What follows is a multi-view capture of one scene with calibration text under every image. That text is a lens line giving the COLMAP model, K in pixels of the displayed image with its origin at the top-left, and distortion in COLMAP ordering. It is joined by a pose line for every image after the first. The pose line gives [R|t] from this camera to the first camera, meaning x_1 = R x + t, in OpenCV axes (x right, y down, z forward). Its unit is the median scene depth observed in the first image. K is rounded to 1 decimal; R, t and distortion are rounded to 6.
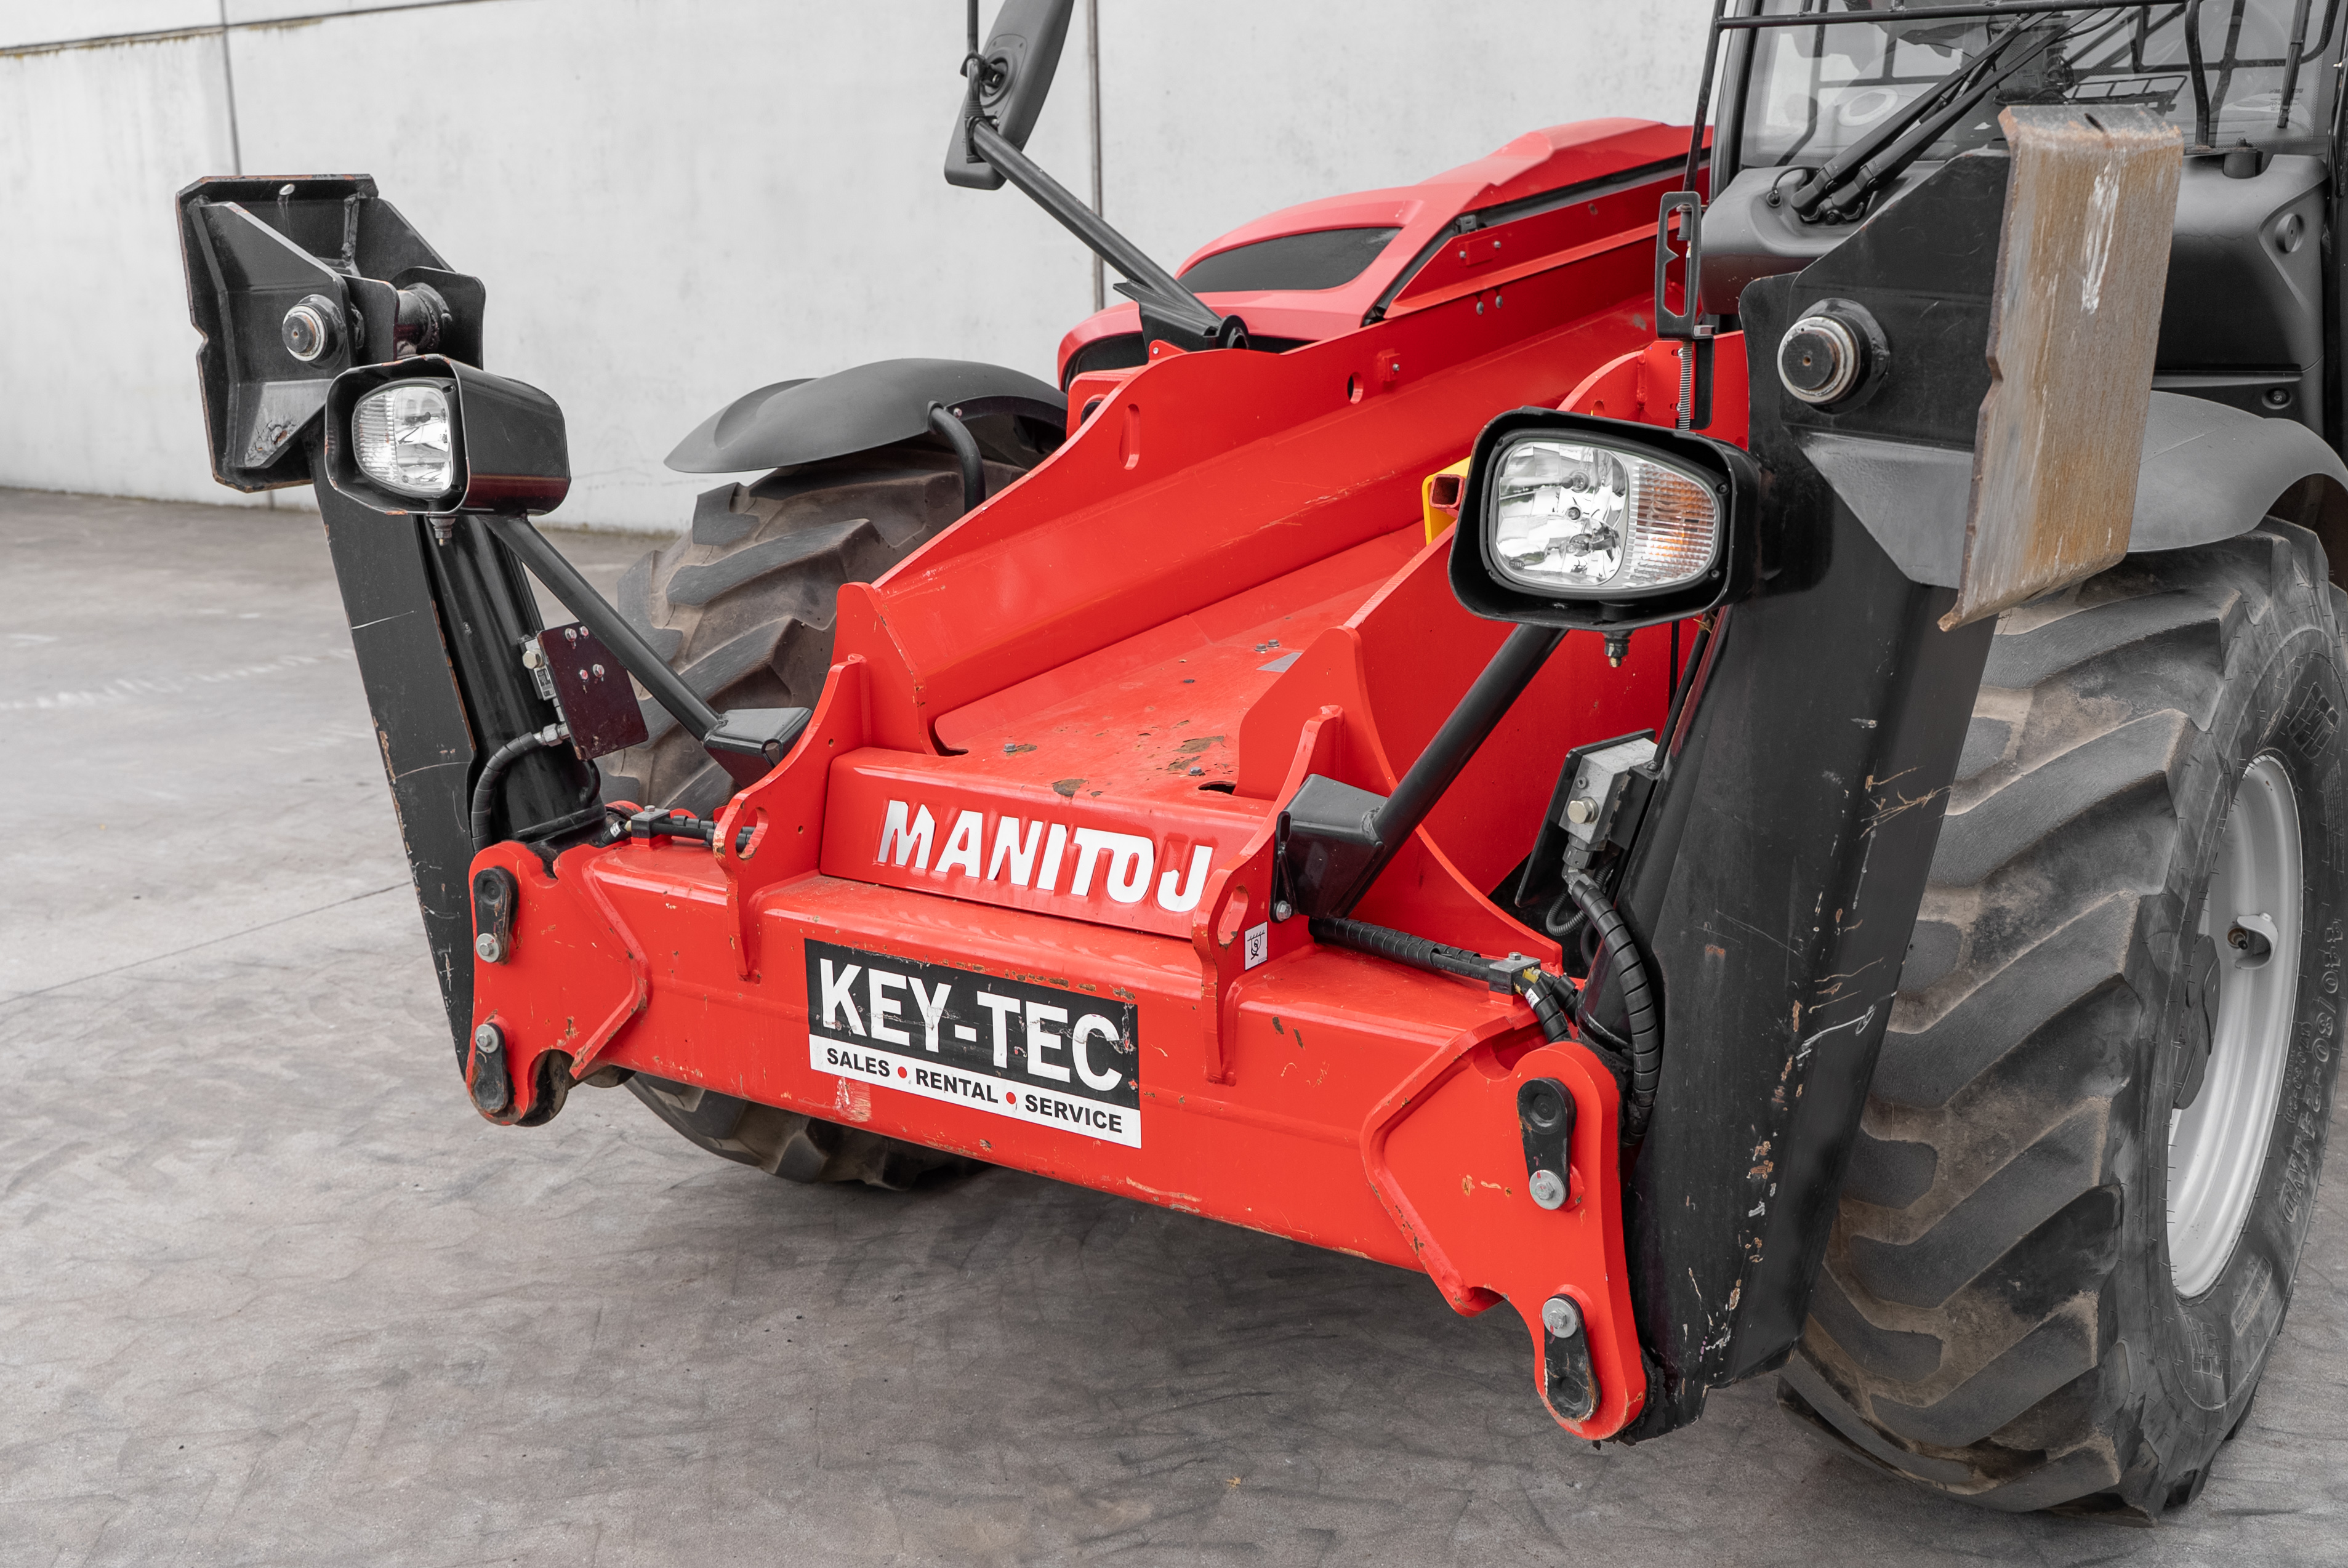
lens RADIAL K [[2547.3, 0, 1064.2], [0, 2547.3, 822.3], [0, 0, 1]] dist [0.005885, -0.016794]
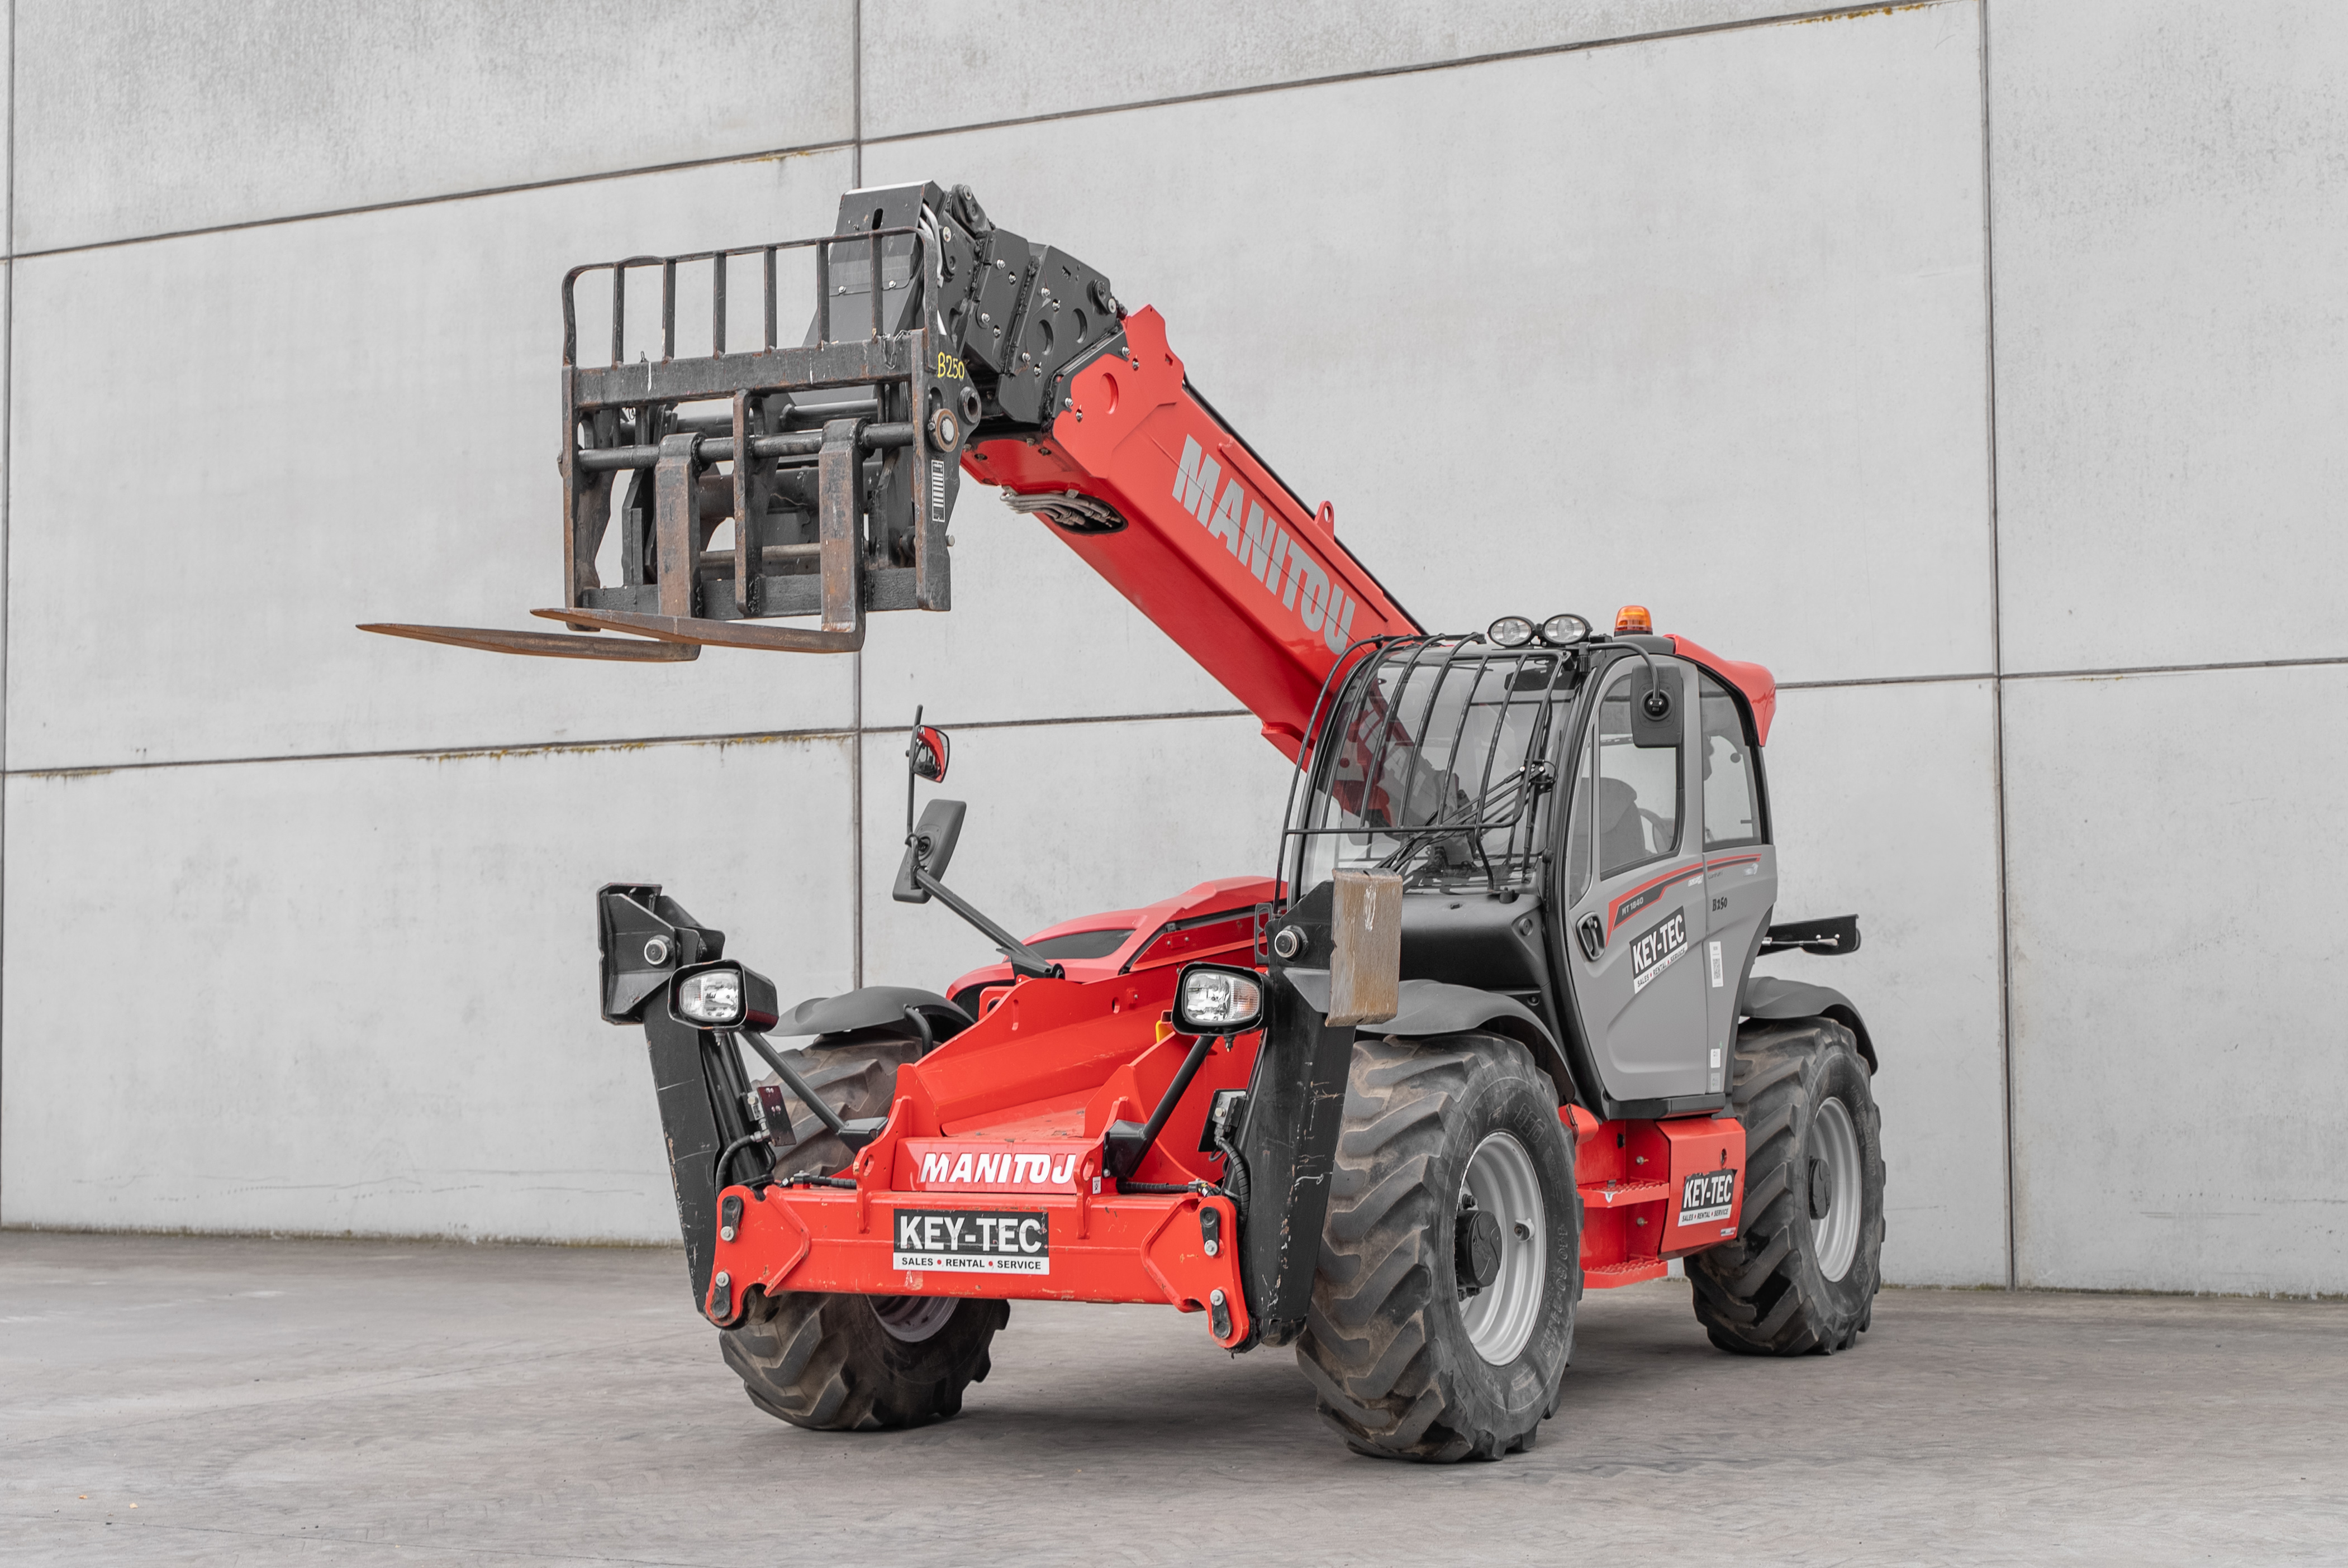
lens RADIAL K [[3683.3, 0, 1174.0], [0, 3683.3, 784.0], [0, 0, 1]] dist [-0.004191, -0.028589]
pose [[0.987252, 0.027252, 0.156814, -0.406258], [0.020033, 0.956121, -0.292285, 0.693537], [-0.157899, 0.291700, 0.943387, -2.412641]]
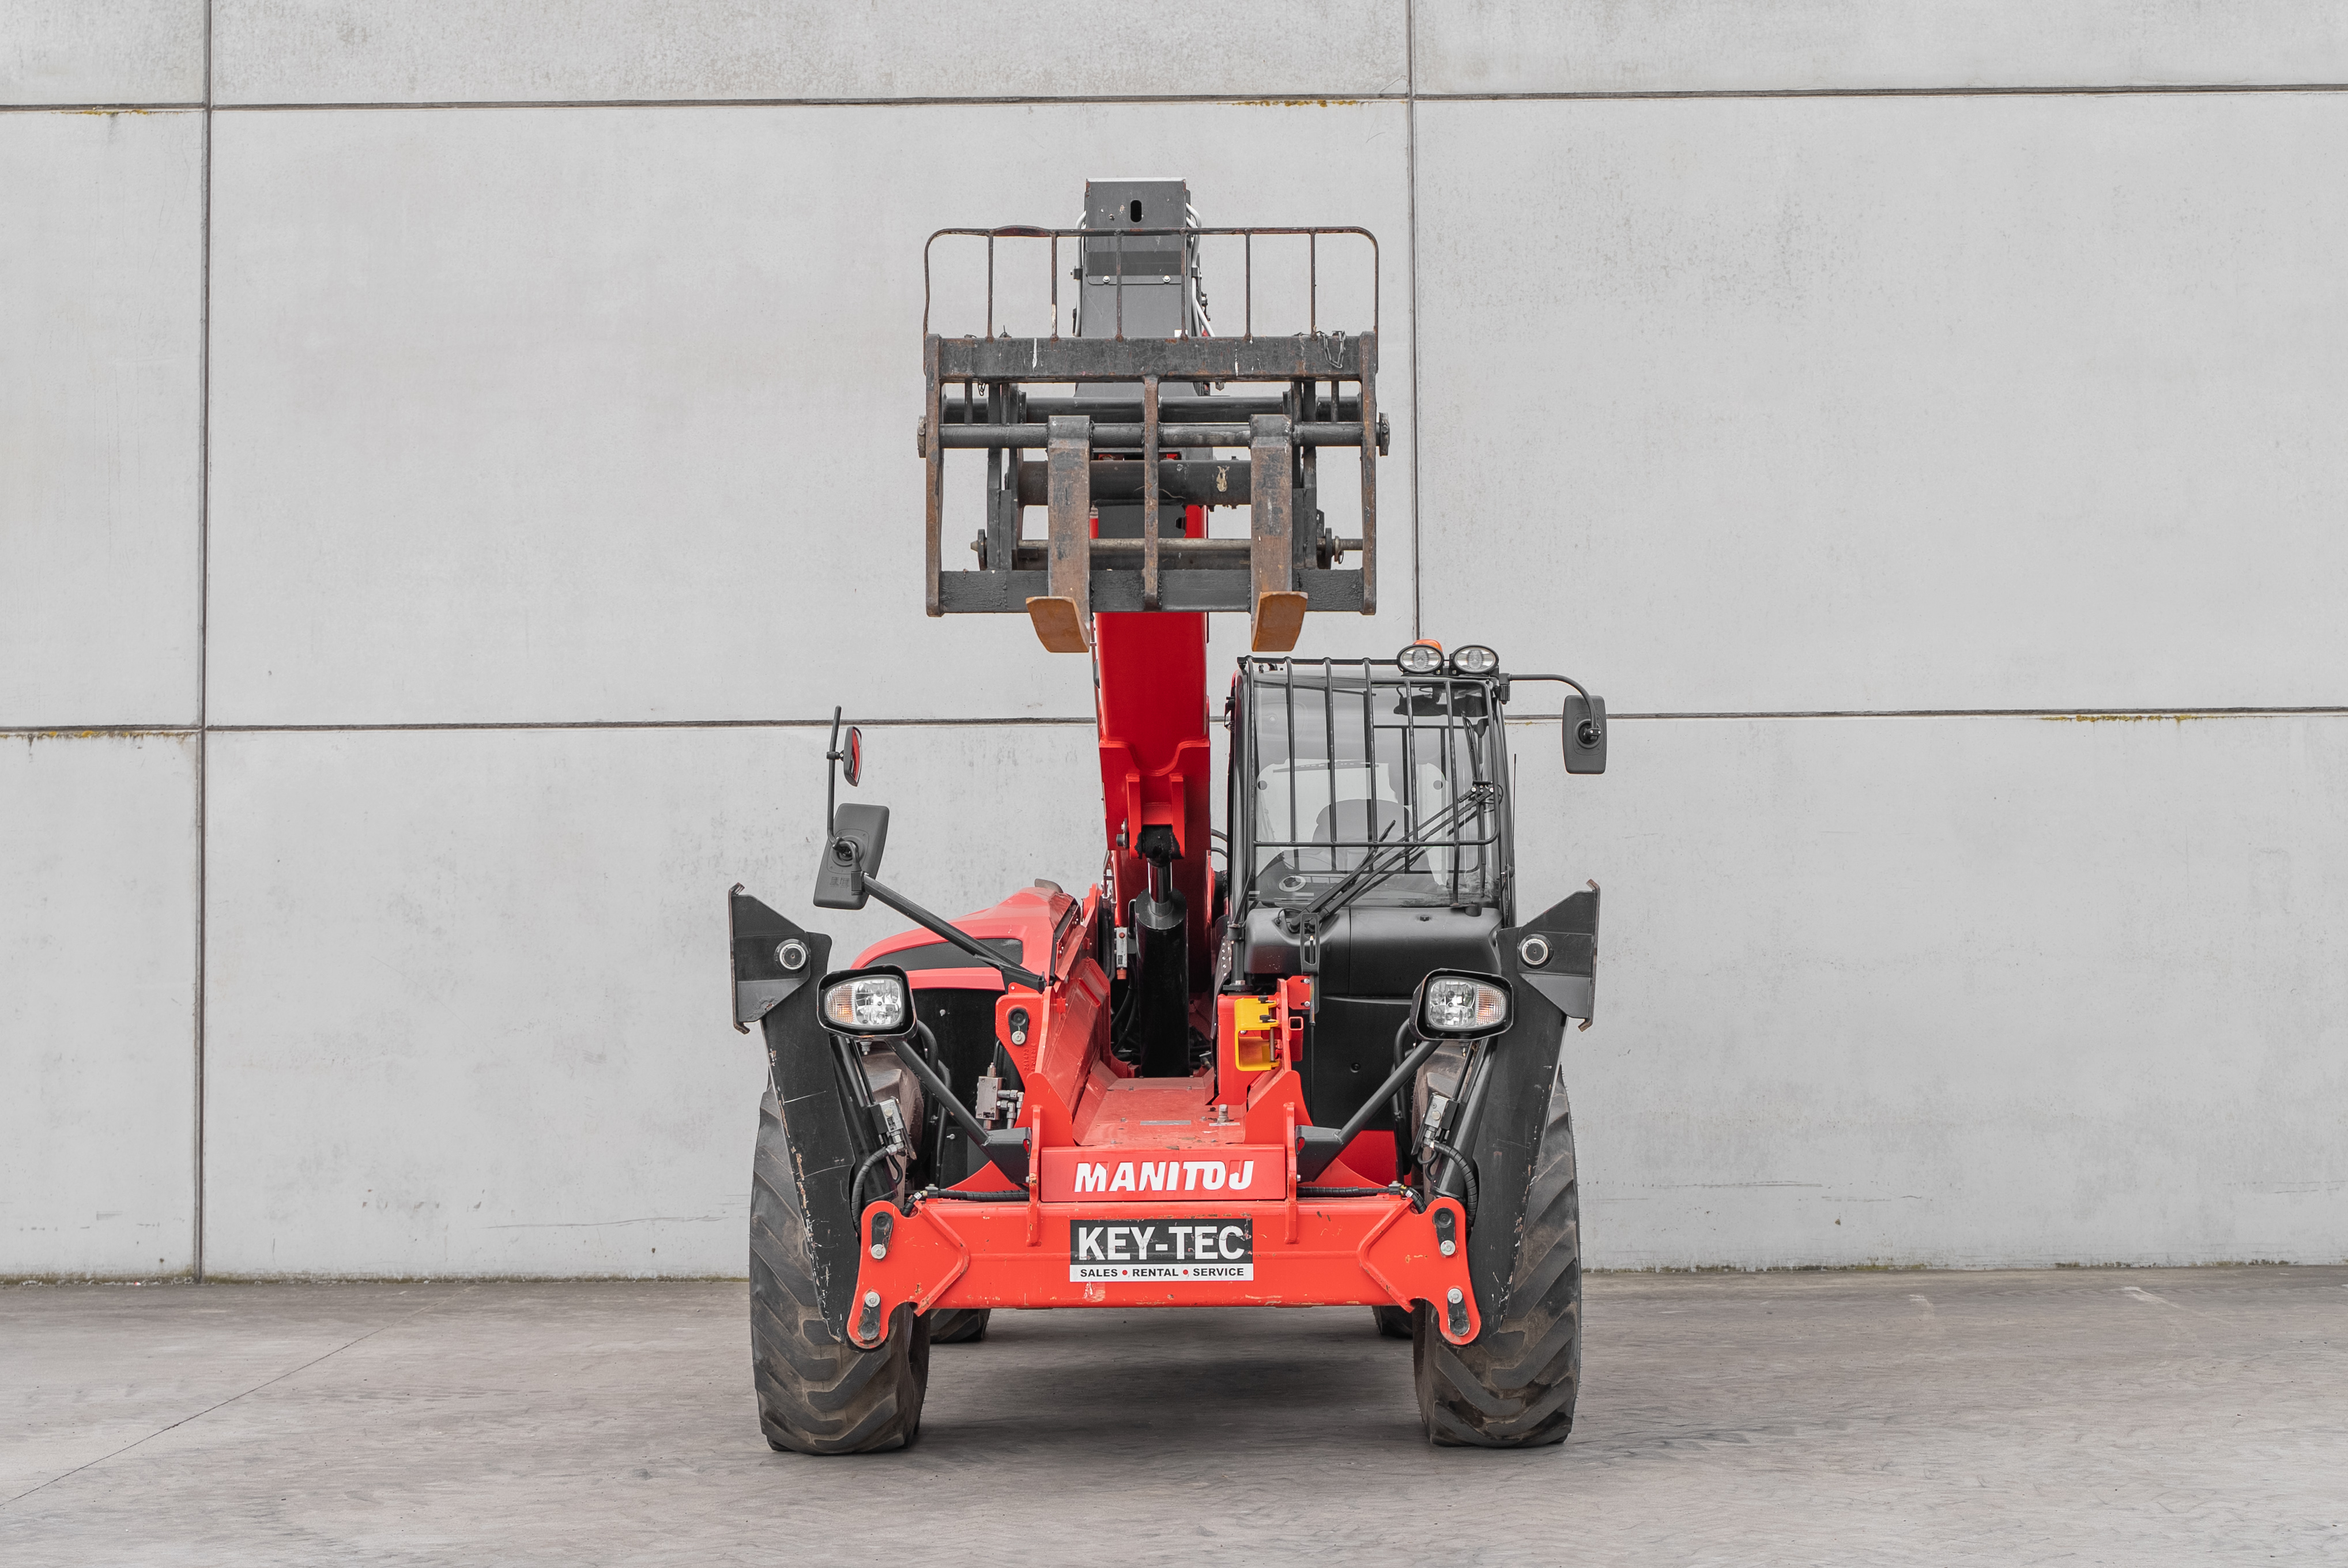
lens RADIAL K [[3455.6, 0, 1187.9], [0, 3455.6, 803.7], [0, 0, 1]] dist [-0.001154, -0.011533]
pose [[0.802830, 0.053364, 0.593815, -1.957792], [0.128580, 0.957052, -0.259845, 0.529329], [-0.582178, 0.284964, 0.761488, -1.570154]]
